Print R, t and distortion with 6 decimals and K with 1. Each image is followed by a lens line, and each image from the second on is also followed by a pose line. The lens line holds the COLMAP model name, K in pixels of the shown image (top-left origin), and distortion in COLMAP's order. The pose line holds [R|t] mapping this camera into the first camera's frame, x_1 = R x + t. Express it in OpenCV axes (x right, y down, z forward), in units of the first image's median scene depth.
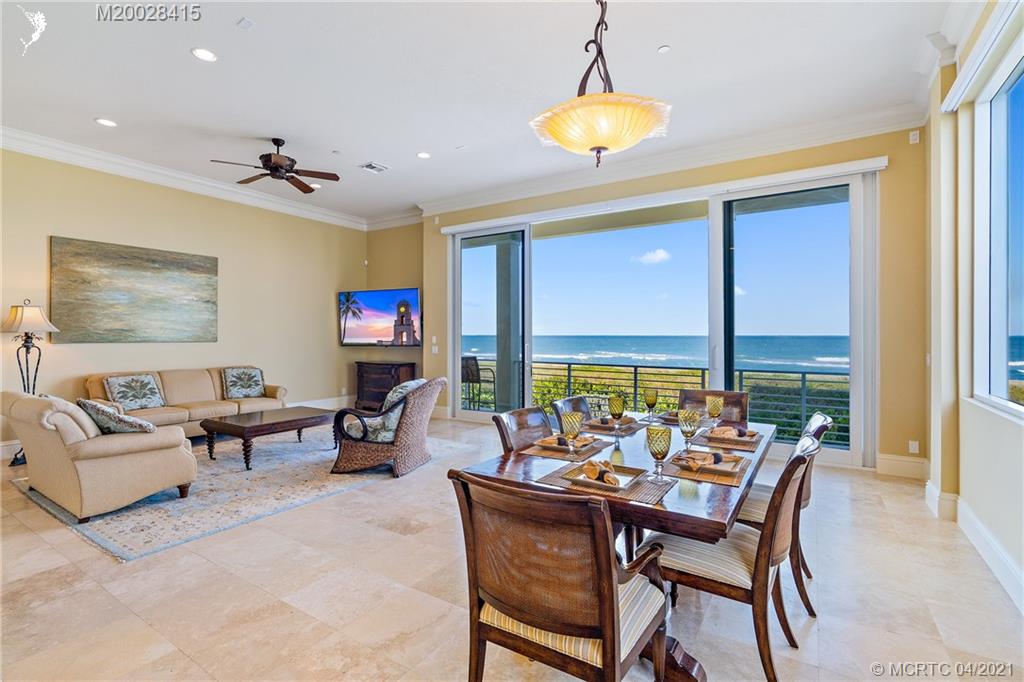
lens RADIAL K [[469.1, 0, 506.5], [0, 469.1, 335.6], [0, 0, 1]] dist [-0.009610, 0.003991]
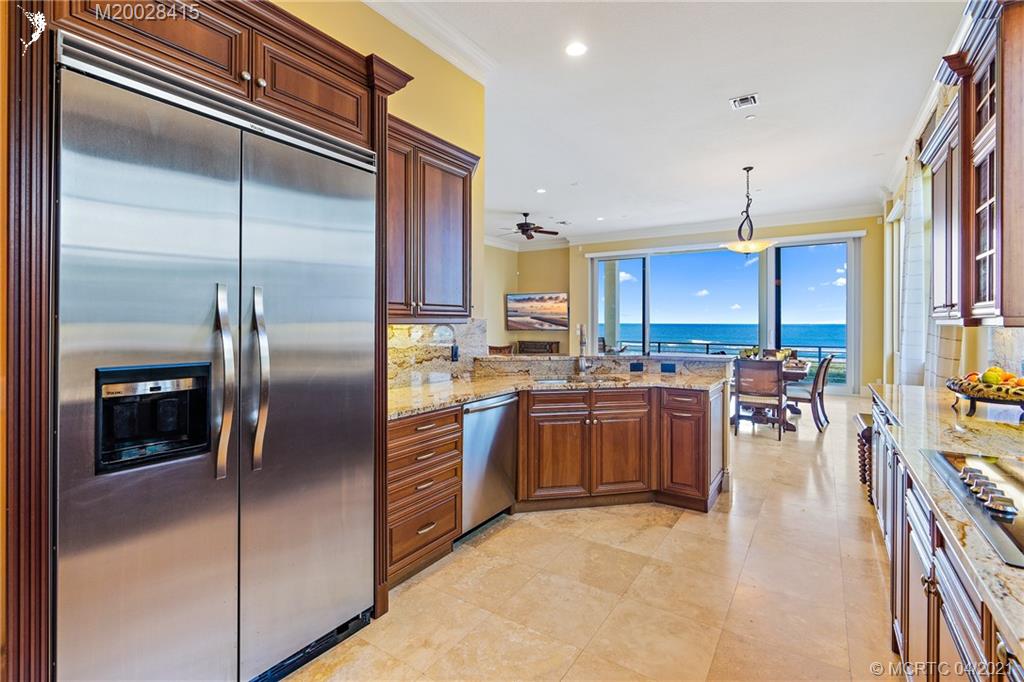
lens RADIAL K [[469.1, 0, 514.2], [0, 469.1, 324.3], [0, 0, 1]] dist [-0.009610, 0.003991]
pose [[0.999996, 0.001998, -0.001875, -0.499751], [-0.001994, 0.999996, 0.002011, -0.000028], [0.001879, -0.002007, 0.999996, -0.737944]]
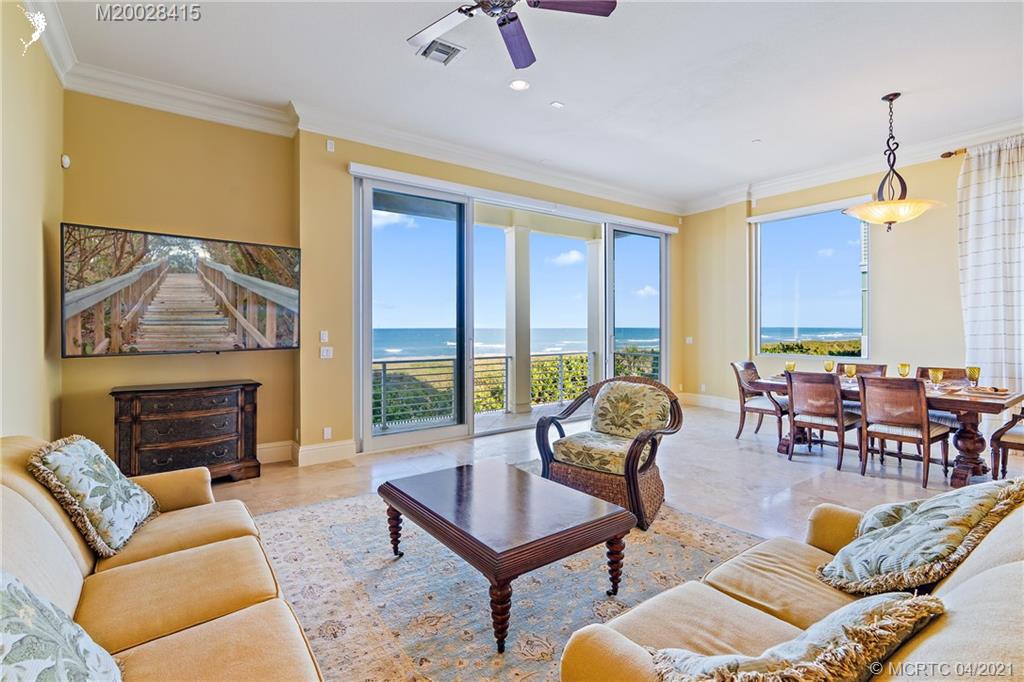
lens RADIAL K [[469.1, 0, 502.9], [0, 469.1, 326.1], [0, 0, 1]] dist [-0.009610, 0.003991]
pose [[0.368590, 0.000728, 0.929592, -0.891692], [0.004692, 0.999986, -0.002643, -0.002925], [-0.929580, 0.005336, 0.368581, 0.770189]]
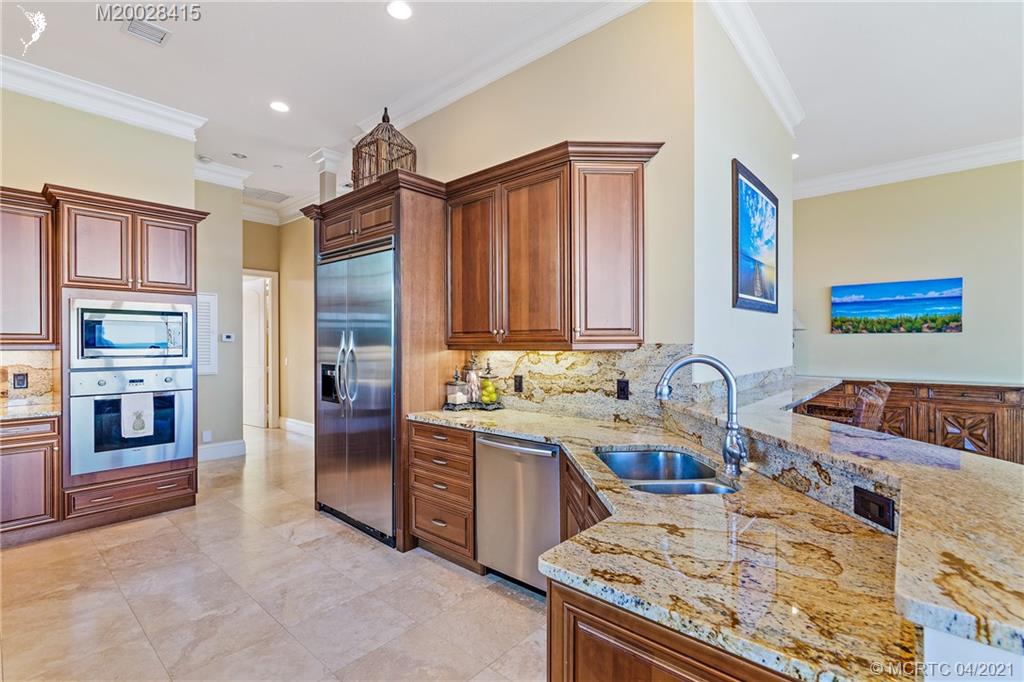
lens RADIAL K [[469.1, 0, 510.4], [0, 469.1, 350.3], [0, 0, 1]] dist [-0.009610, 0.003991]
pose [[-0.151251, 0.011485, -0.988429, -0.080841], [0.001096, 0.999934, 0.011451, -0.005094], [0.988495, 0.000649, -0.151253, -0.140035]]
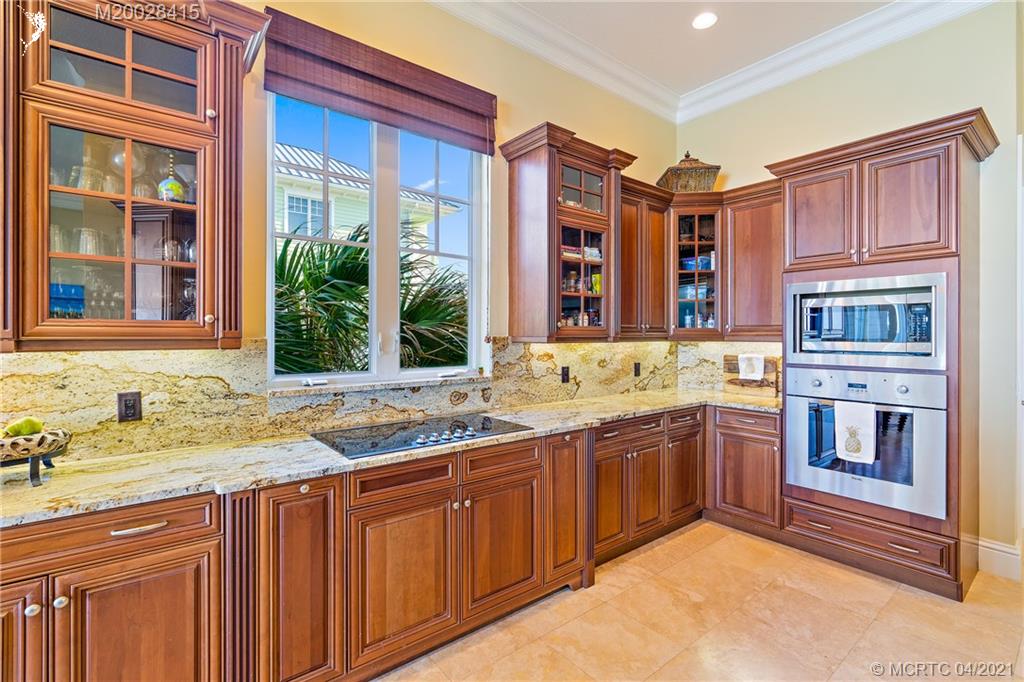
lens RADIAL K [[469.1, 0, 506.3], [0, 469.1, 336.2], [0, 0, 1]] dist [-0.009610, 0.003991]
pose [[-0.945464, -0.000068, 0.325726, -0.455689], [0.001910, 0.999982, 0.005750, -0.009946], [-0.325720, 0.006059, -0.945447, -0.179164]]
